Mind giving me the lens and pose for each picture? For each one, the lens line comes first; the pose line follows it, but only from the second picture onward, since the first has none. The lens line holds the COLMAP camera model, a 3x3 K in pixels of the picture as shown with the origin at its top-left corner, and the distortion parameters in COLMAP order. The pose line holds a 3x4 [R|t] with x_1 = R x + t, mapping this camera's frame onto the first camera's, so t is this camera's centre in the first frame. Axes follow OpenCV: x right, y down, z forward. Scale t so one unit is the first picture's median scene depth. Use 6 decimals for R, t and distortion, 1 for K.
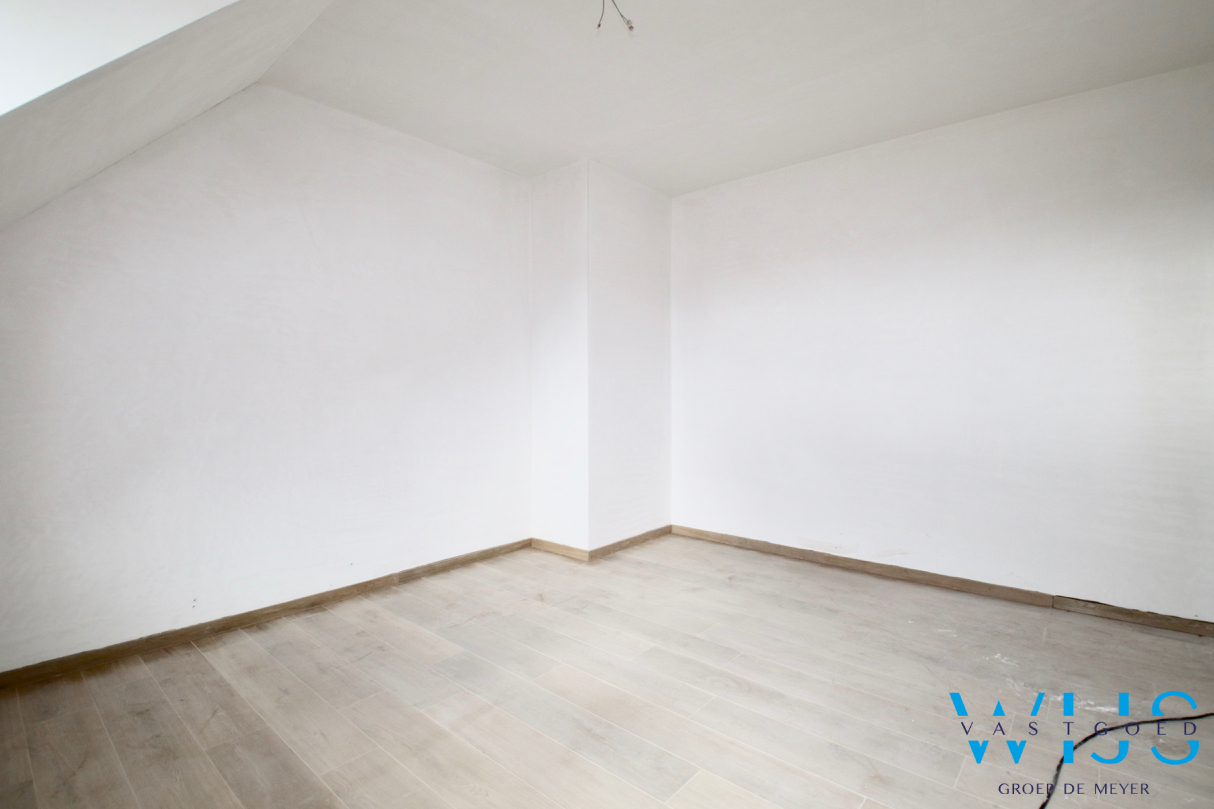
lens RADIAL K [[569.2, 0, 602.9], [0, 569.2, 391.4], [0, 0, 1]] dist [0.020455, -0.031040]
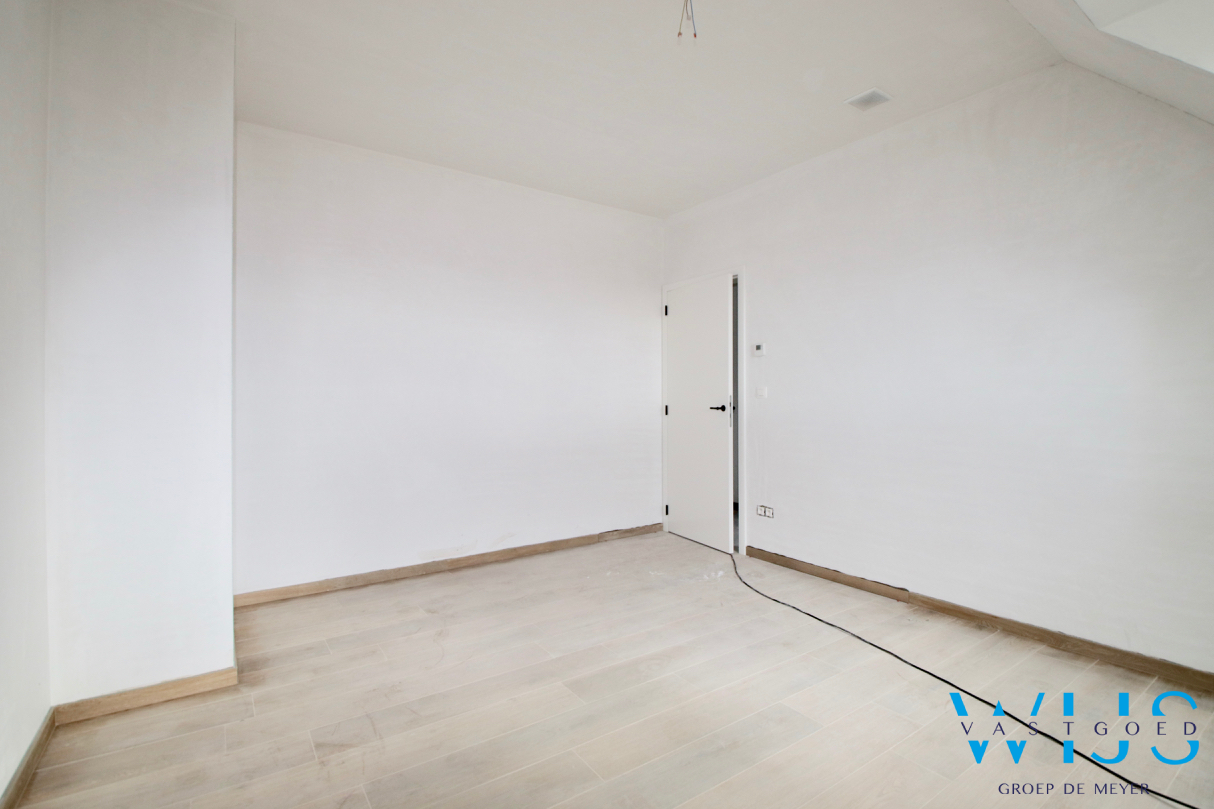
lens RADIAL K [[569.2, 0, 602.9], [0, 569.2, 391.4], [0, 0, 1]] dist [0.020455, -0.031040]
pose [[0.253168, 0.005936, 0.967404, -0.620107], [0.009102, 0.999922, -0.008518, 0.000646], [-0.967379, 0.010962, 0.253095, 0.583352]]
